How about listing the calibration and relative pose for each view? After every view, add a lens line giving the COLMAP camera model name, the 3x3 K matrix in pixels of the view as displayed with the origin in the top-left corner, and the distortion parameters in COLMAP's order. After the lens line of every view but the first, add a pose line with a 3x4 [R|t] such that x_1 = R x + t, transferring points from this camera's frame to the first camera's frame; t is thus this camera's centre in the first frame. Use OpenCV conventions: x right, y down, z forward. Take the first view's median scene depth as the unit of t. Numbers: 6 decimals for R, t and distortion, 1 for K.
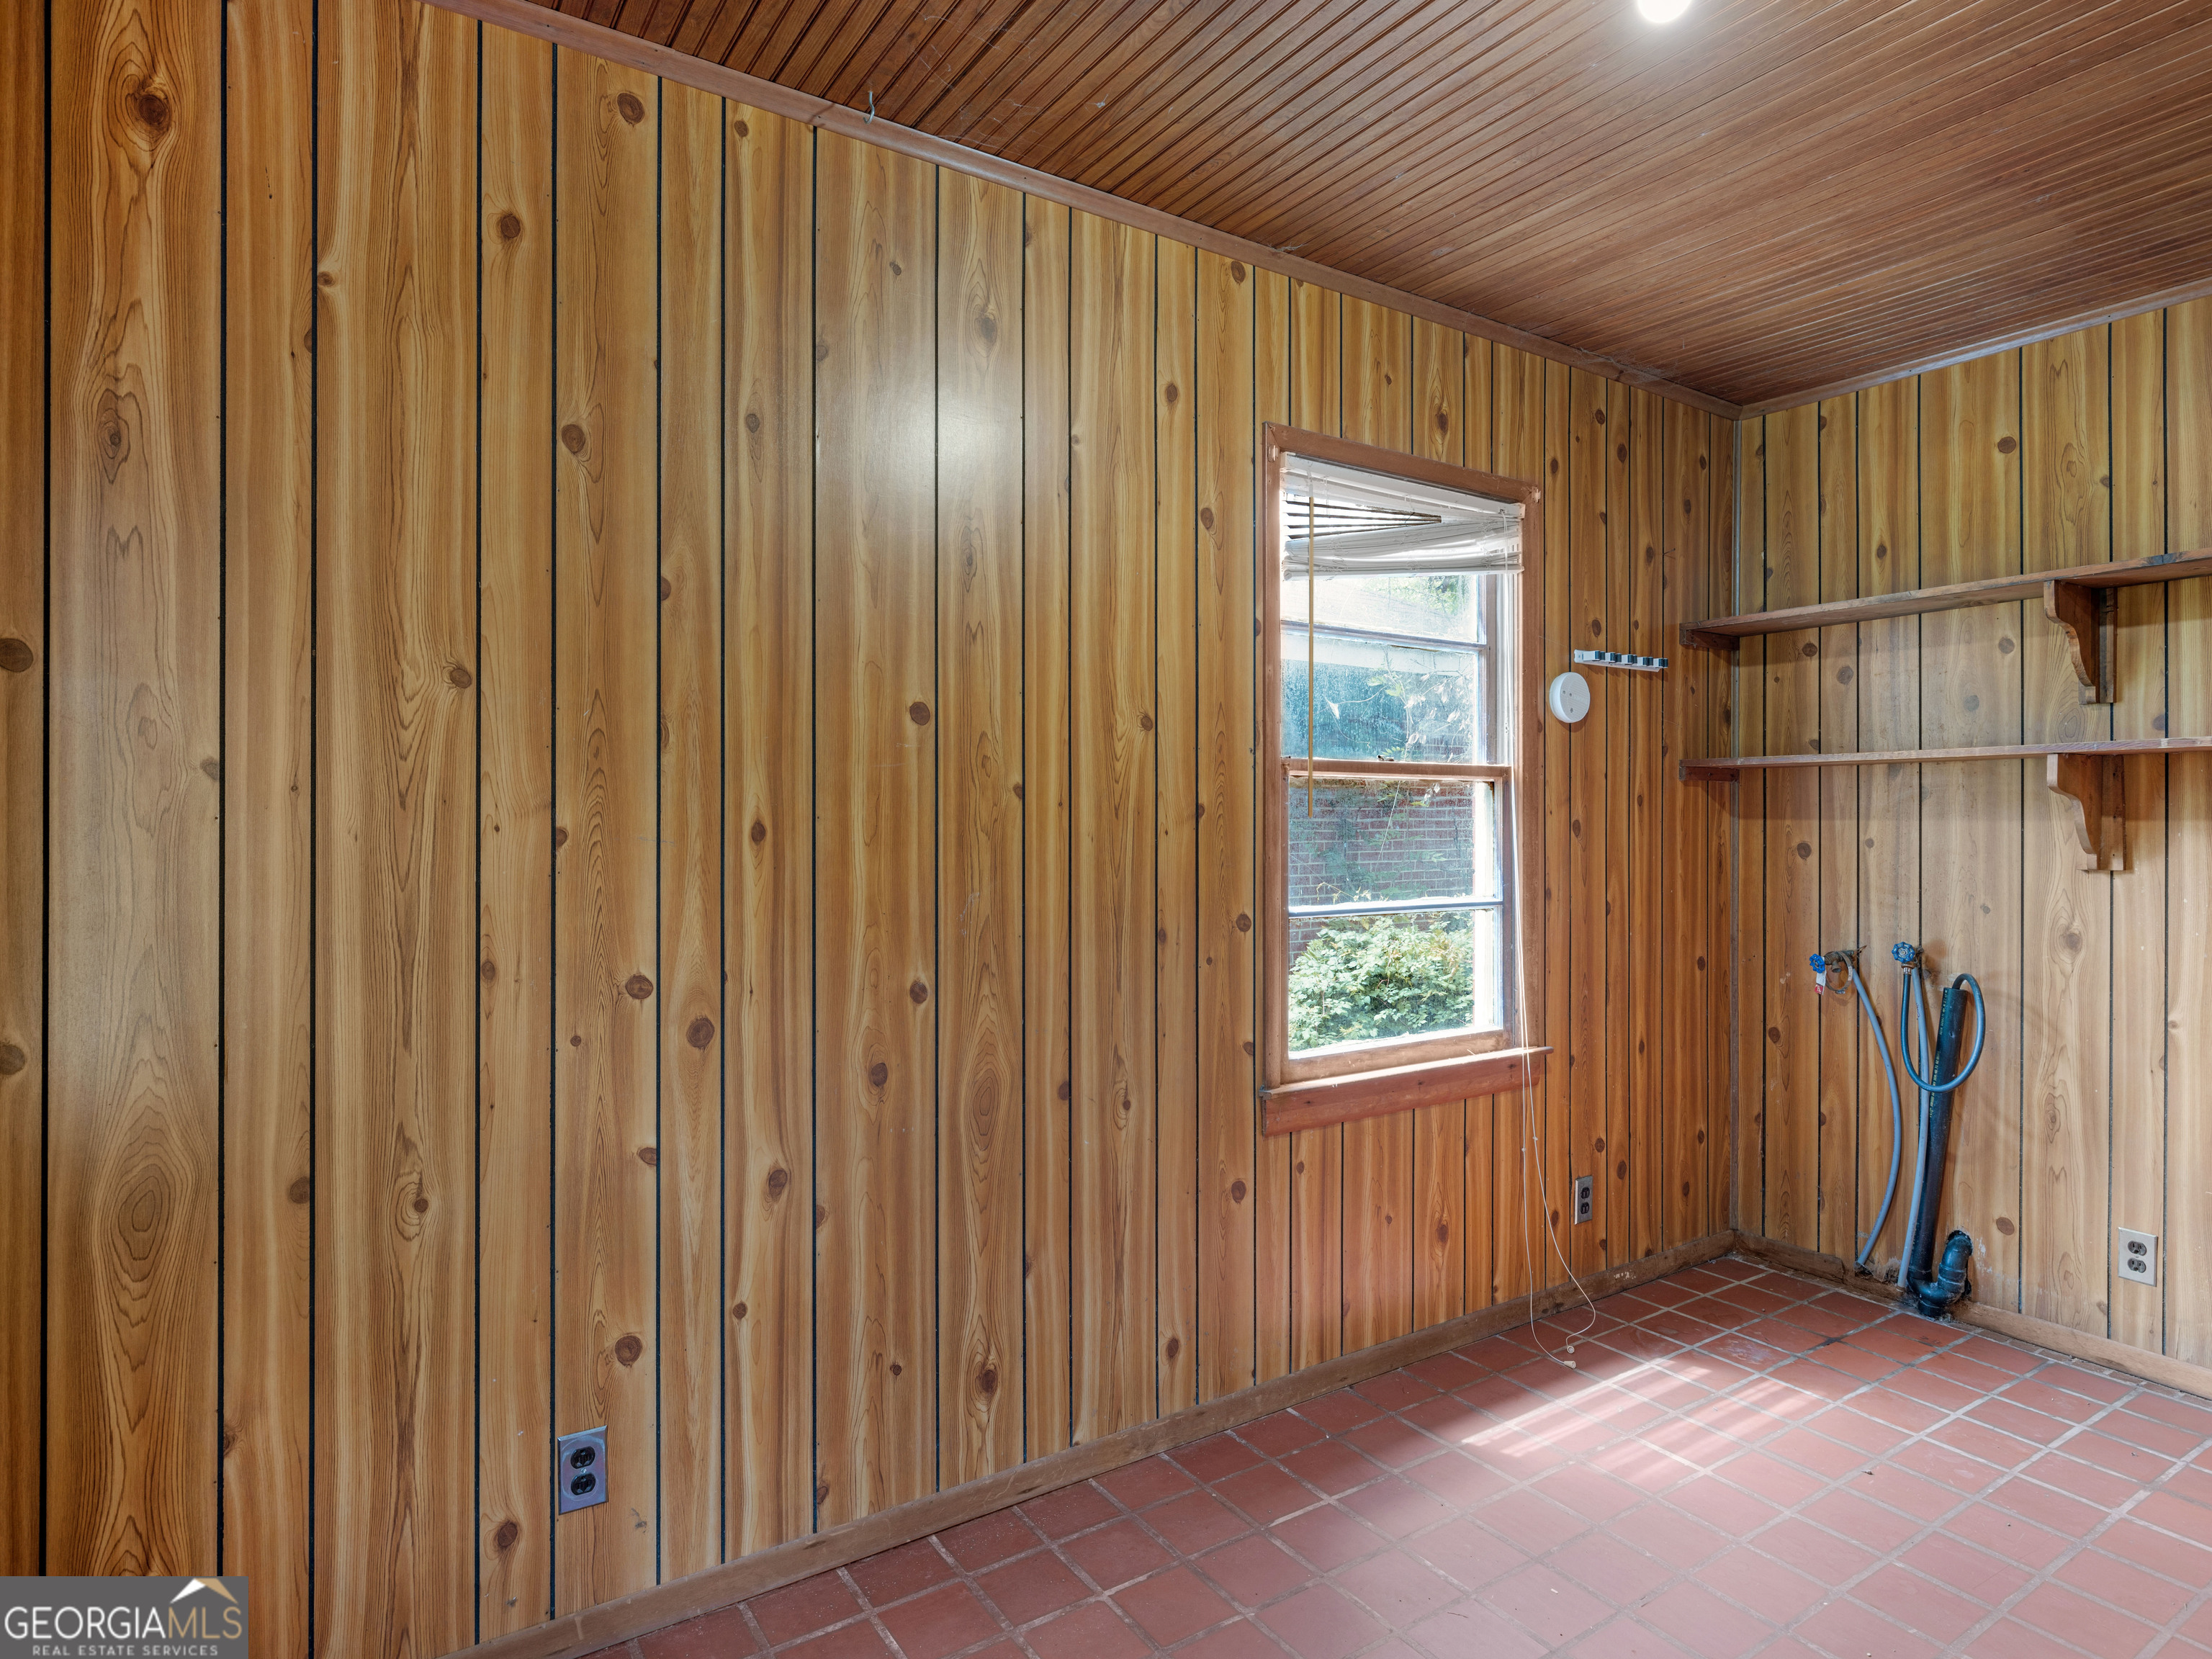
lens RADIAL K [[1209.9, 0, 1111.7], [0, 1209.9, 823.1], [0, 0, 1]] dist [0.000601, -0.002963]
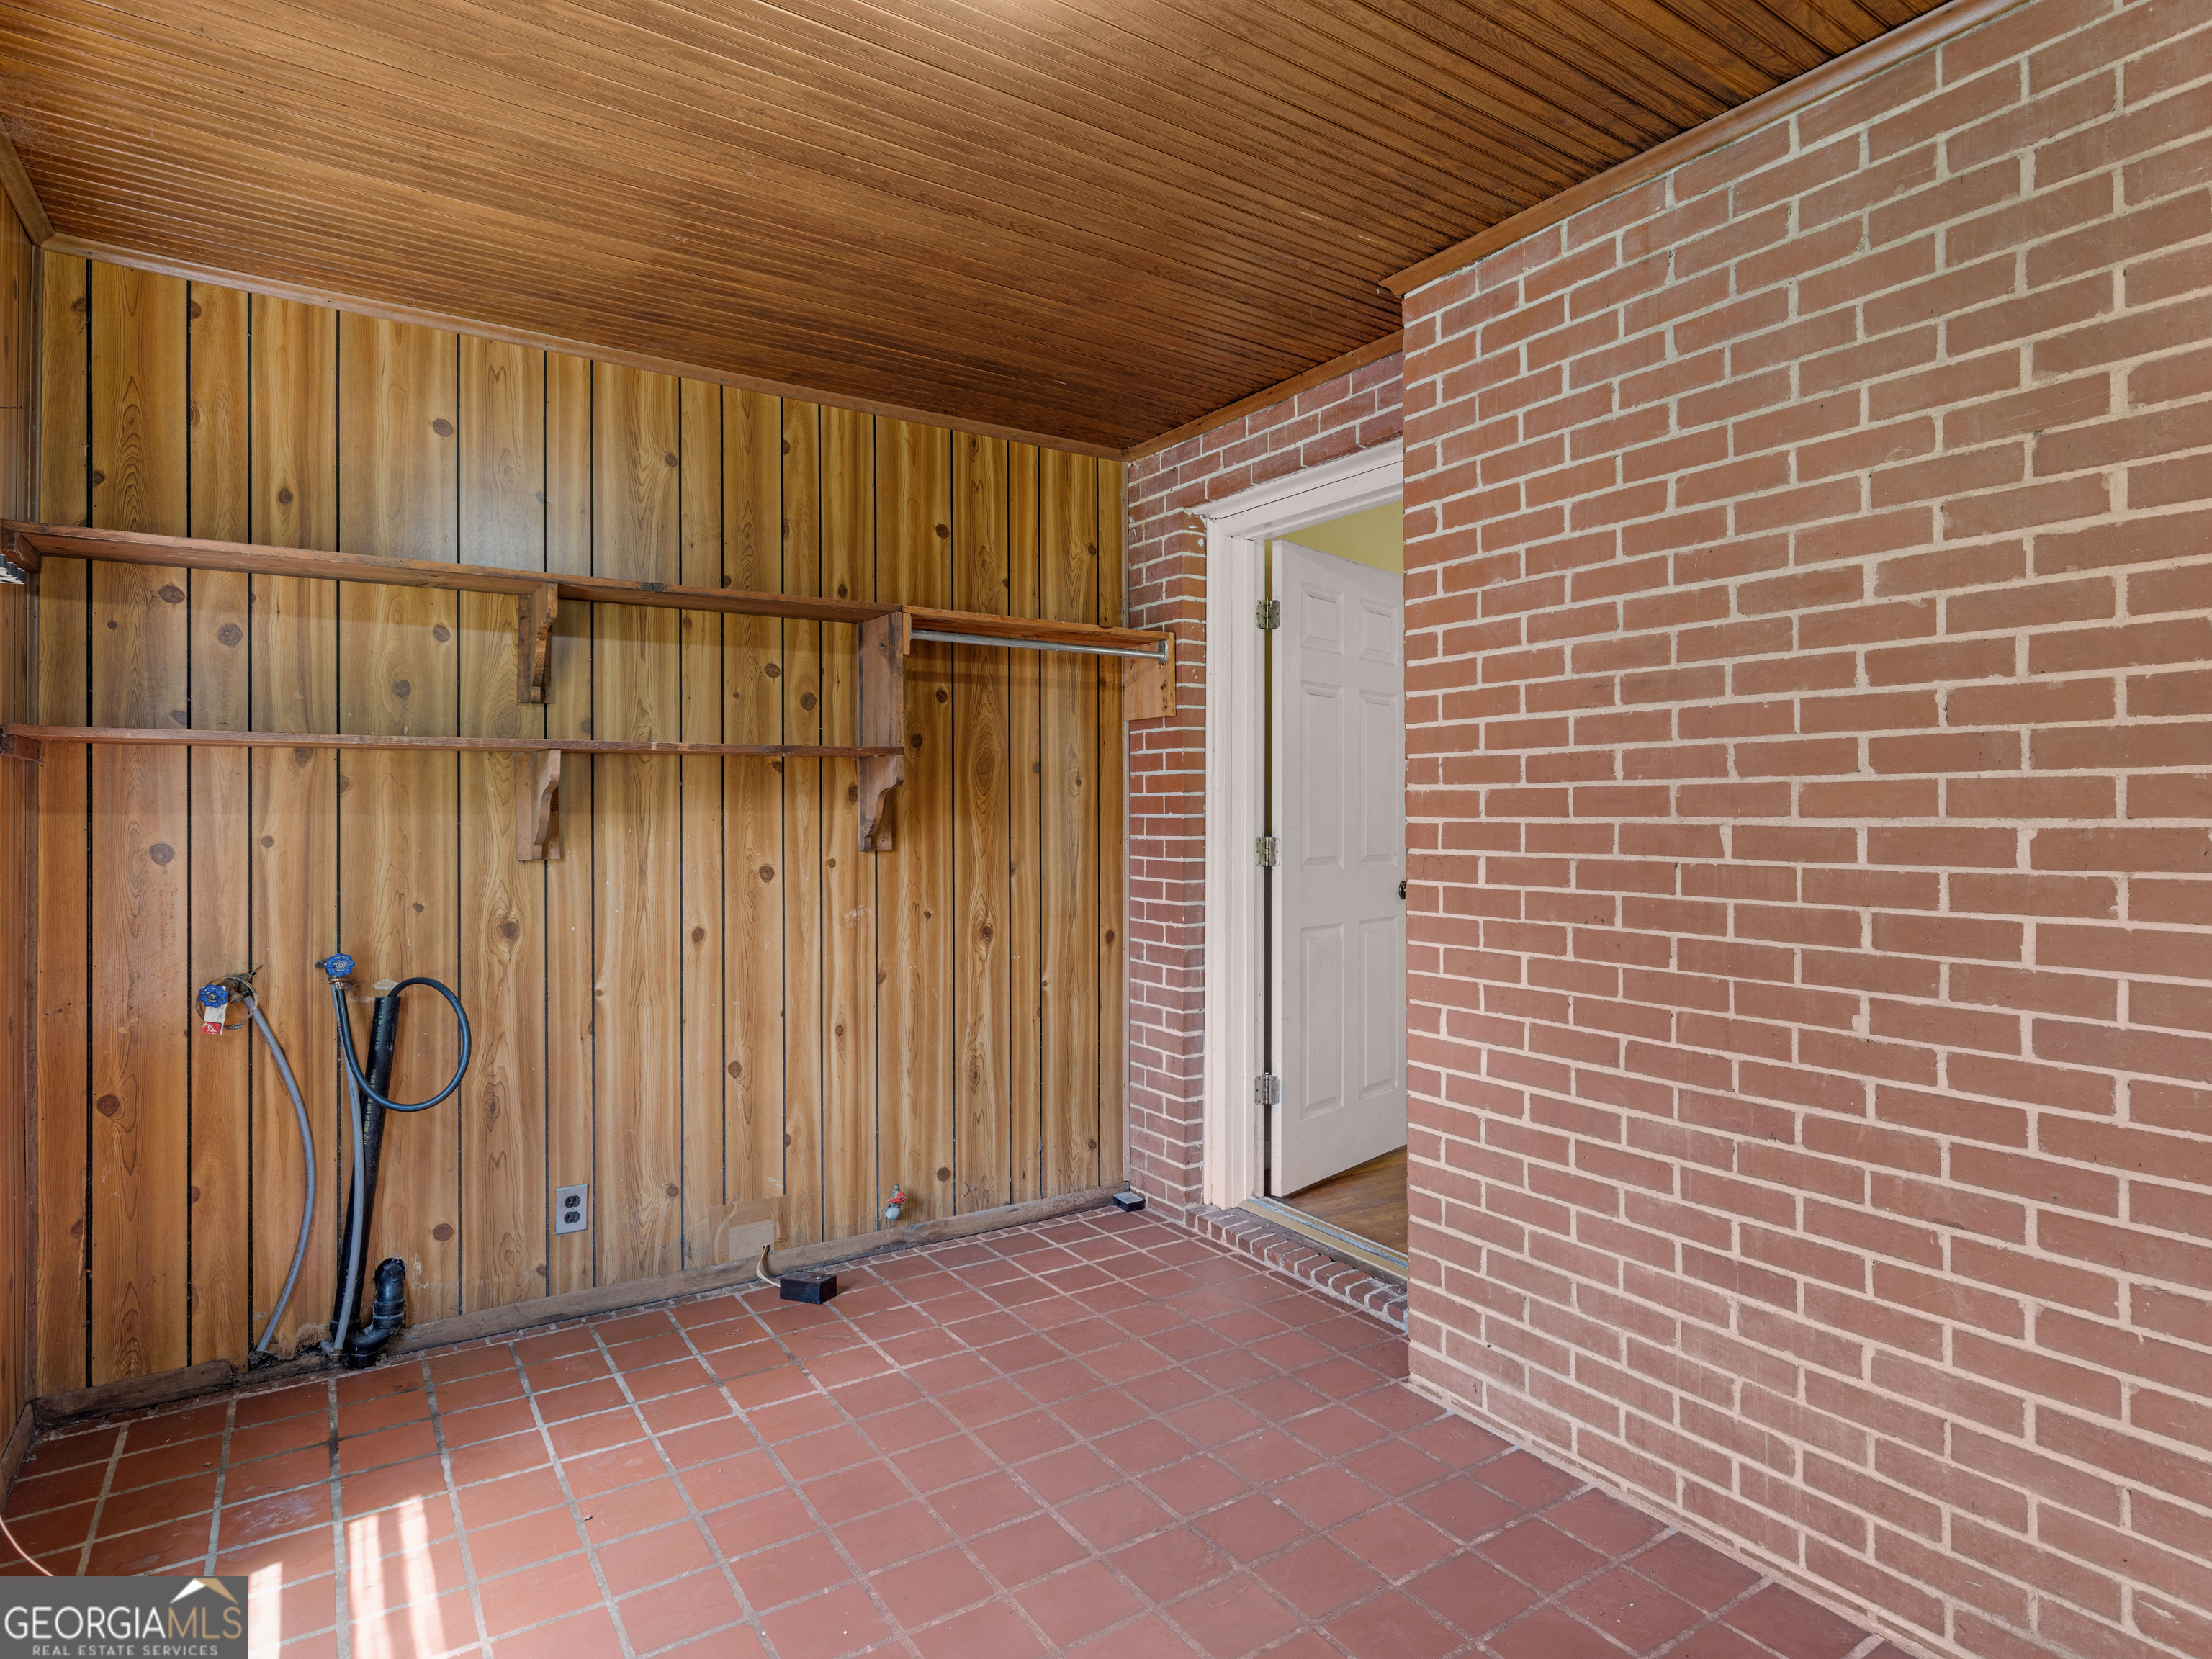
lens RADIAL K [[1209.9, 0, 1122.6], [0, 1209.9, 807.7], [0, 0, 1]] dist [0.000601, -0.002963]
pose [[-0.019969, -0.000255, 0.999801, -0.269692], [0.004905, 0.999988, 0.000353, -0.005312], [-0.999789, 0.004911, -0.019967, 0.529595]]
